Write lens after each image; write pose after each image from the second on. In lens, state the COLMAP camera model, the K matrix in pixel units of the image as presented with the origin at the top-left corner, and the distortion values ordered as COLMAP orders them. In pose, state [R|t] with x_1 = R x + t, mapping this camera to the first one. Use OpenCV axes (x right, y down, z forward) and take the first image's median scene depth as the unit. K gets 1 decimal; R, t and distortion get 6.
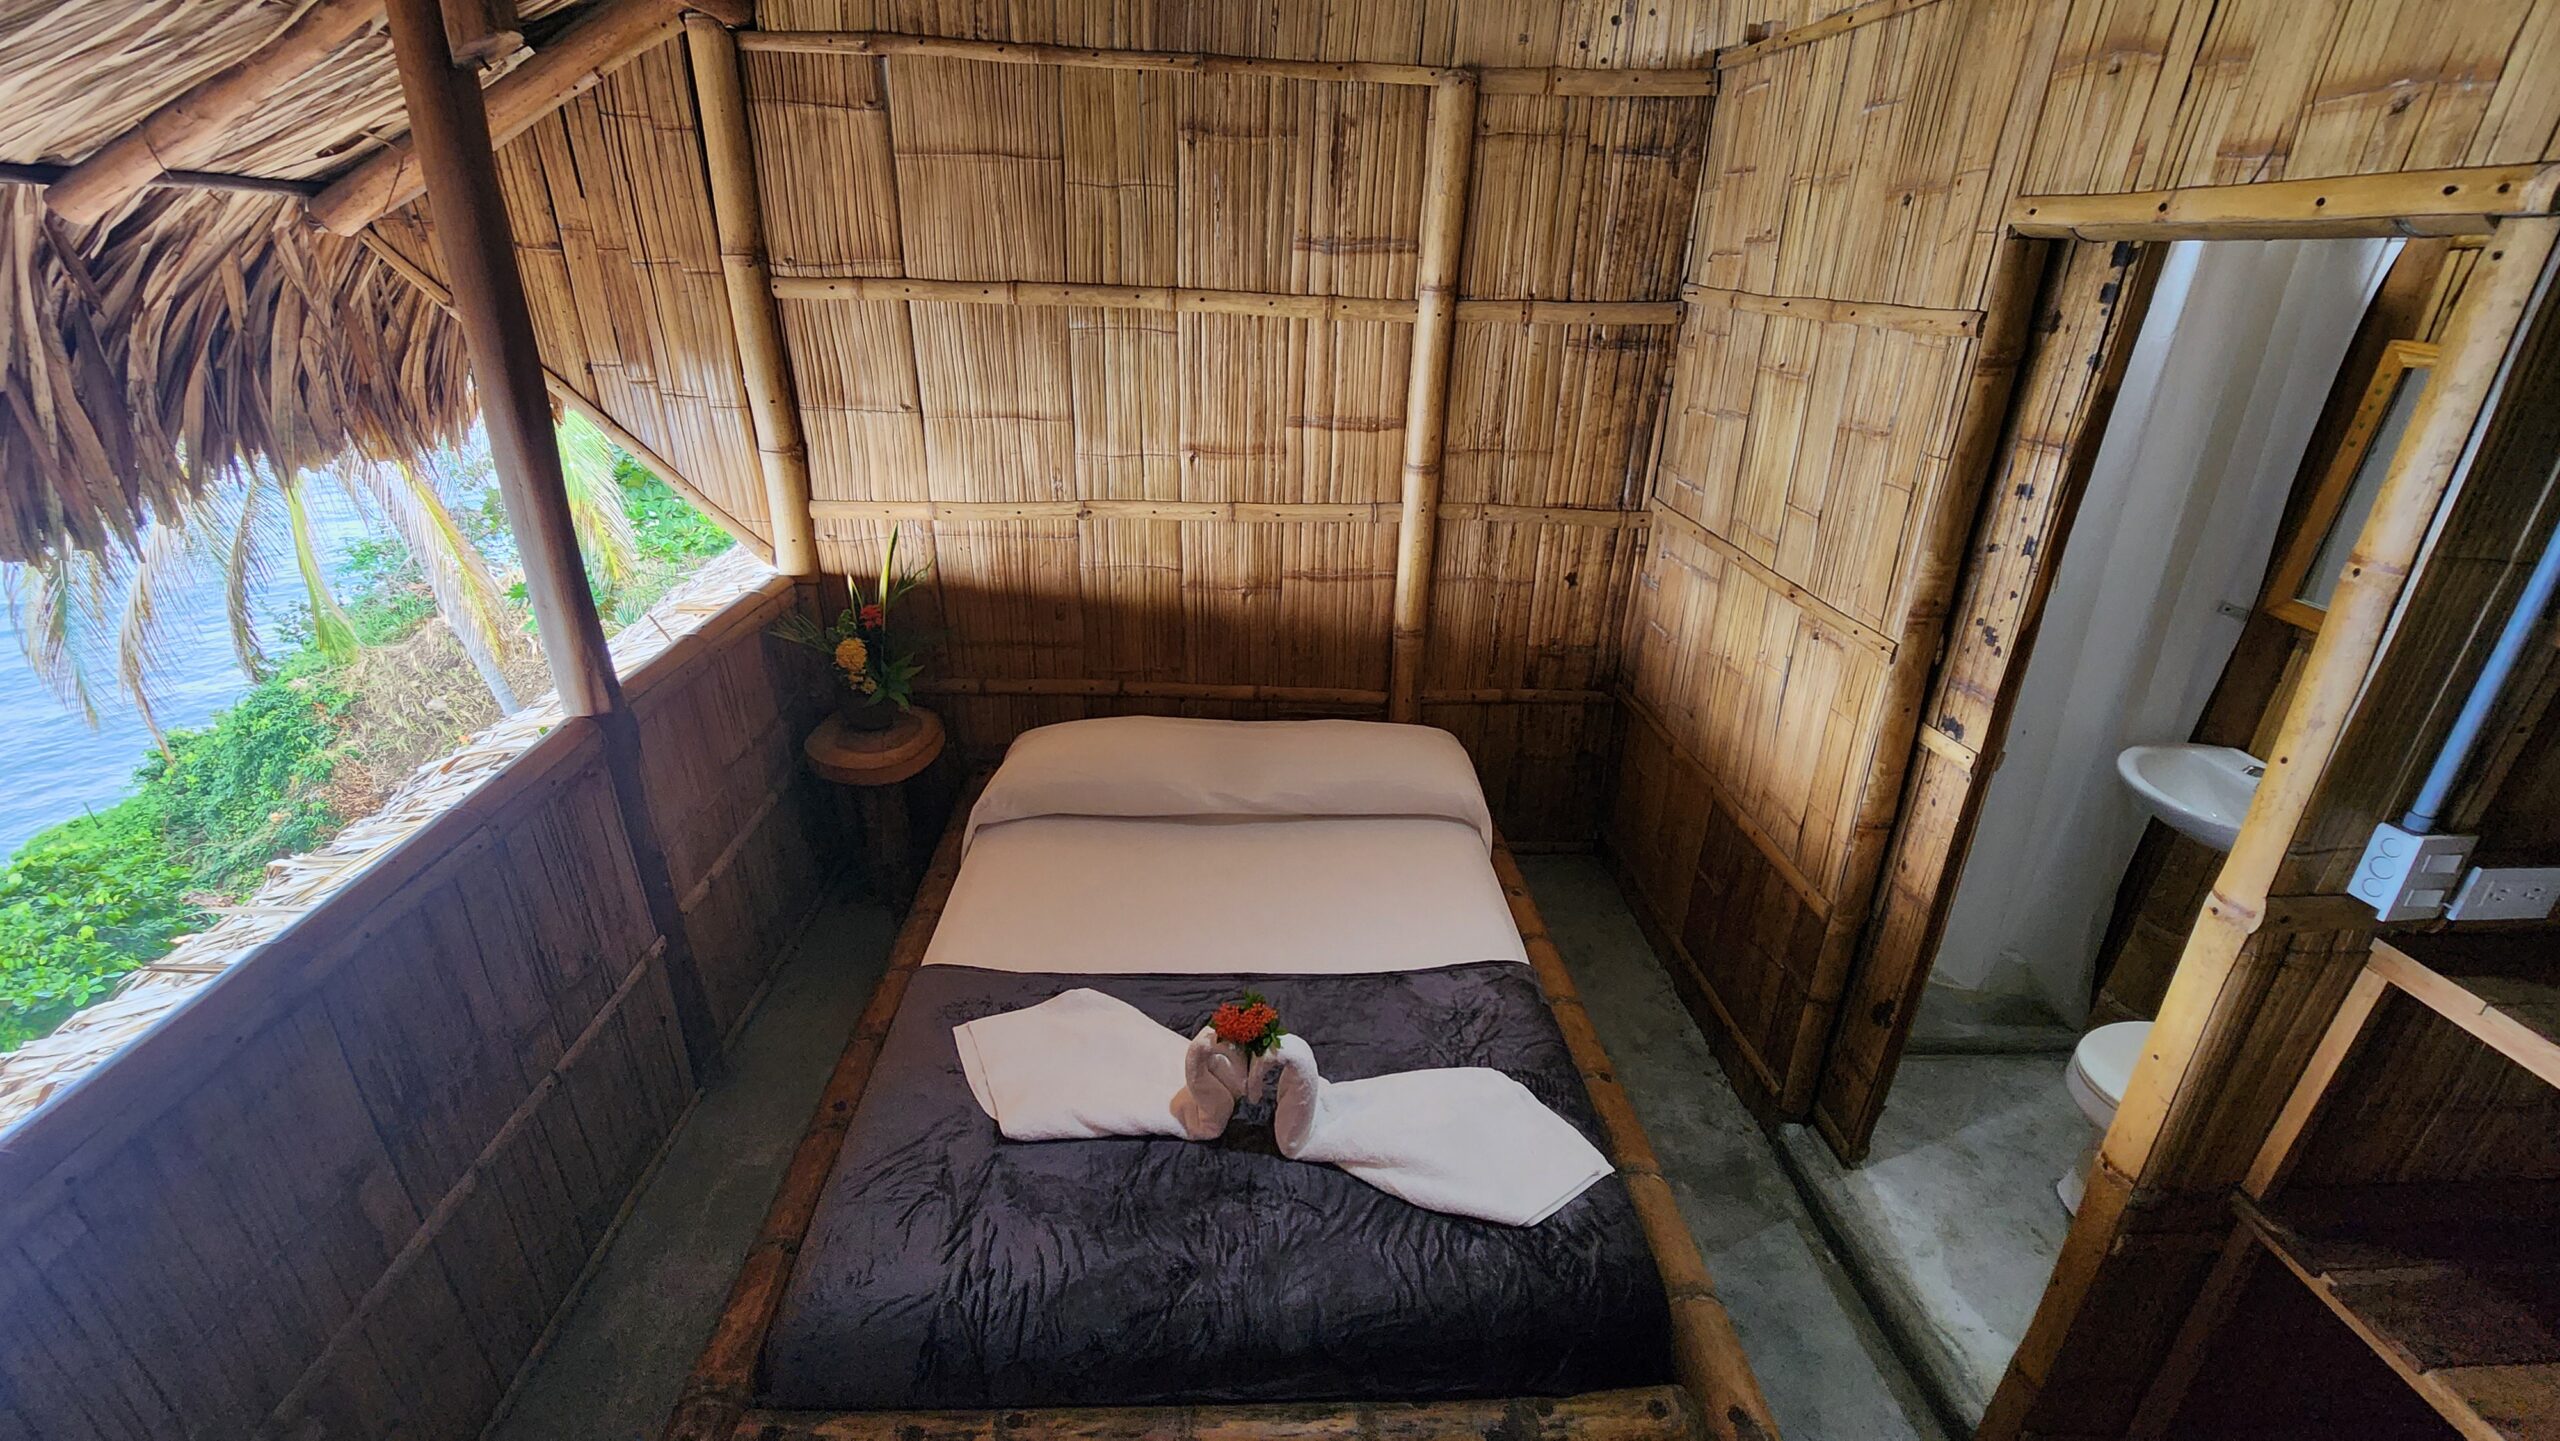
lens RADIAL K [[1059.2, 0, 1279.9], [0, 1059.2, 706.7], [0, 0, 1]] dist [-0.002155, 0.001414]
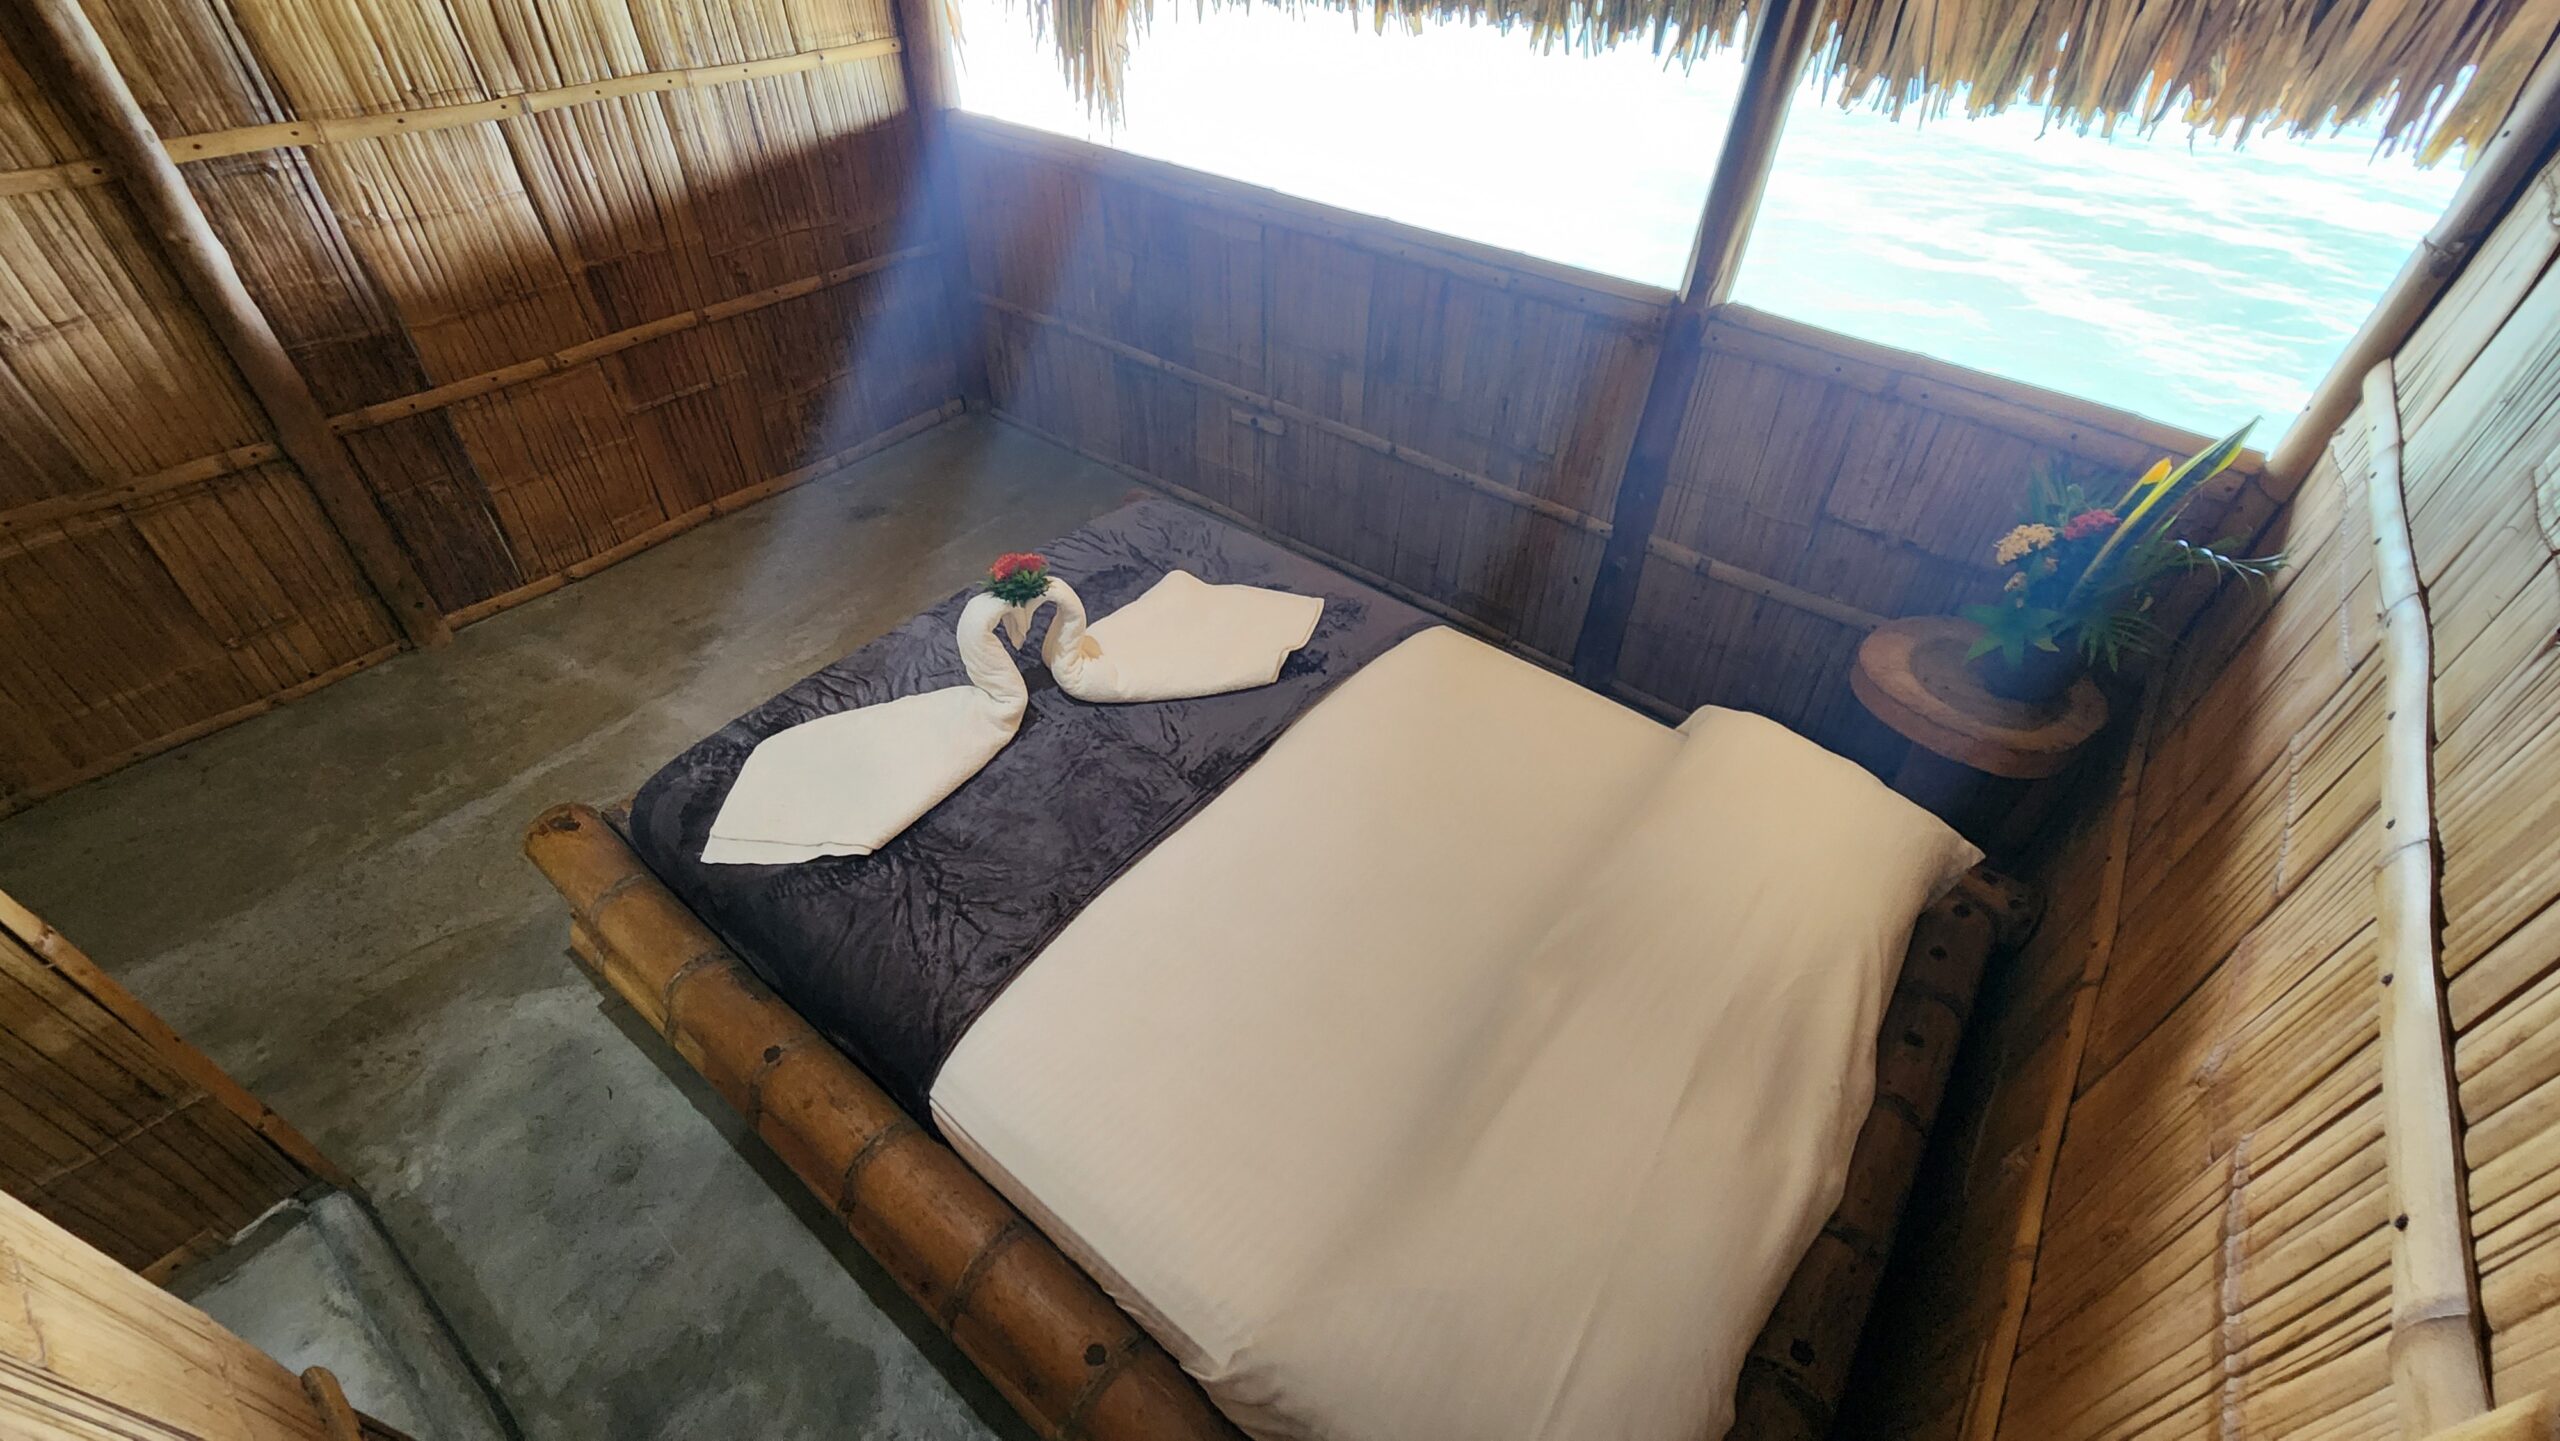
lens RADIAL K [[1059.2, 0, 1271.0], [0, 1059.2, 711.6], [0, 0, 1]] dist [-0.002155, 0.001414]
pose [[-0.659958, 0.466084, -0.589255, 0.305438], [-0.340278, 0.513823, 0.787526, -0.345963], [0.669826, 0.720244, -0.180503, 0.908501]]
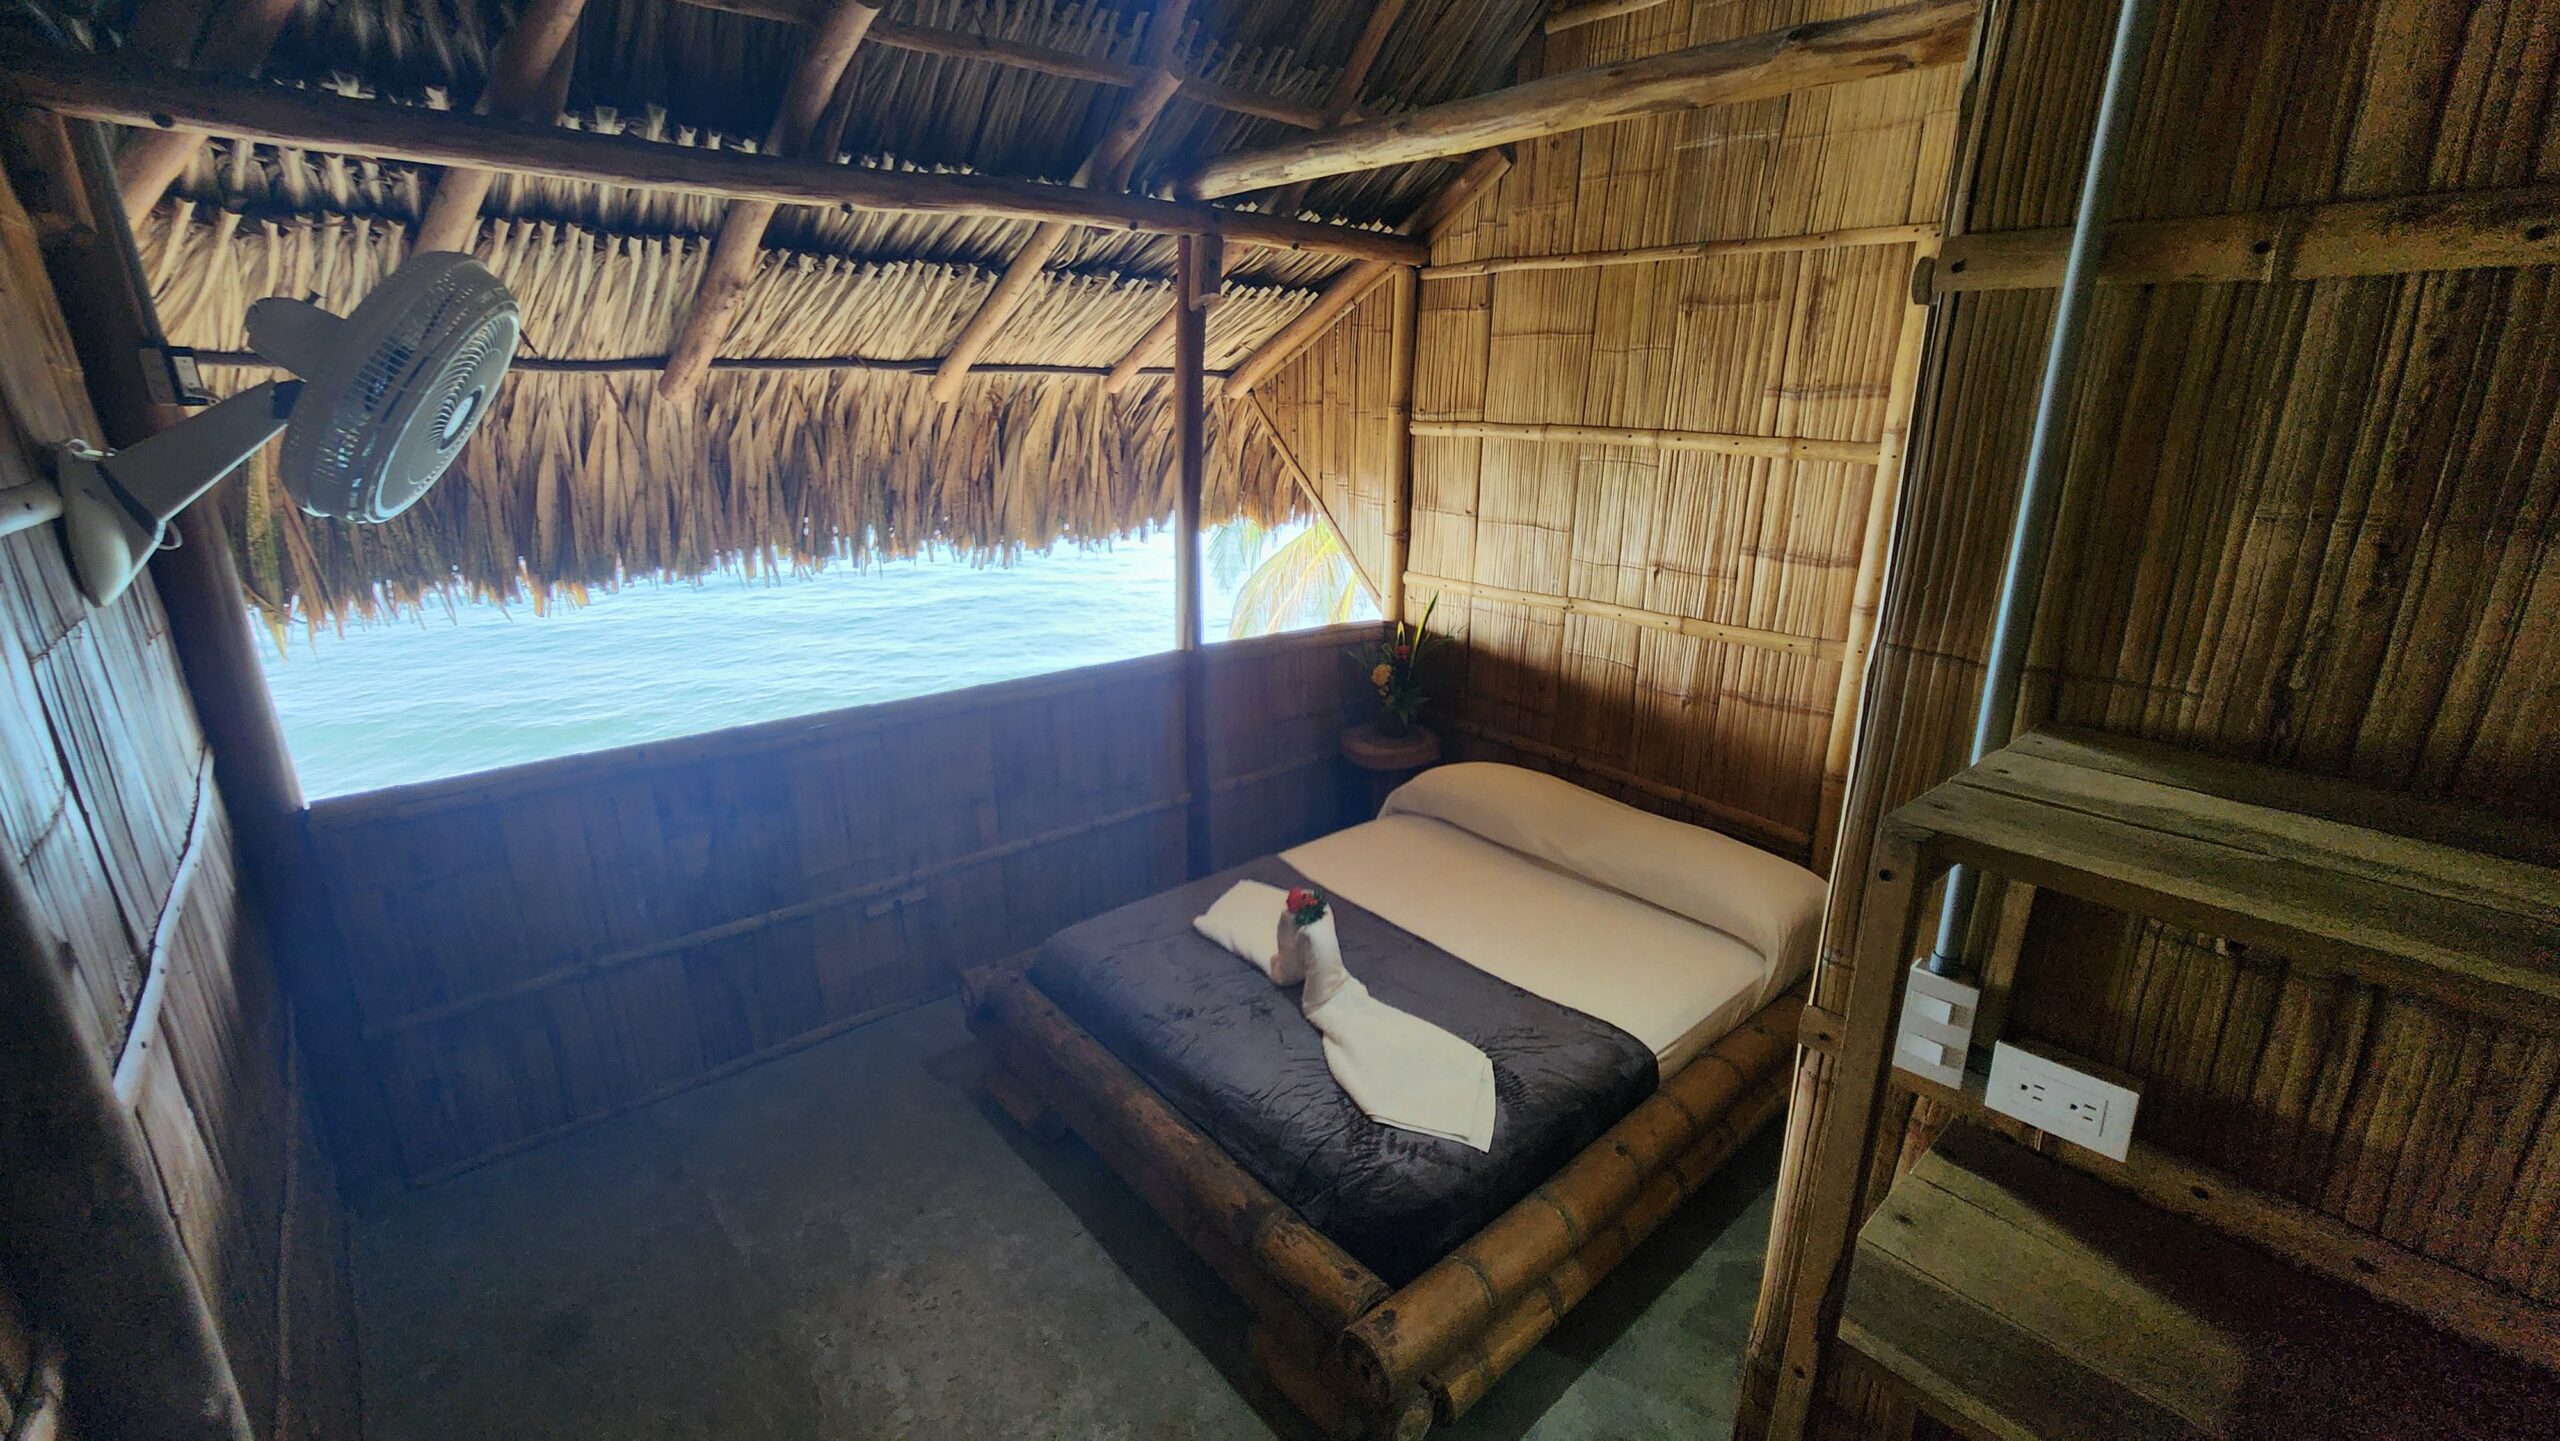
lens RADIAL K [[1059.2, 0, 1263.2], [0, 1059.2, 714.7], [0, 0, 1]] dist [-0.002155, 0.001414]
pose [[0.607988, 0.210753, -0.765463, 0.606565], [-0.317246, 0.948299, 0.009112, 0.037620], [0.727808, 0.237300, 0.643415, -0.011218]]
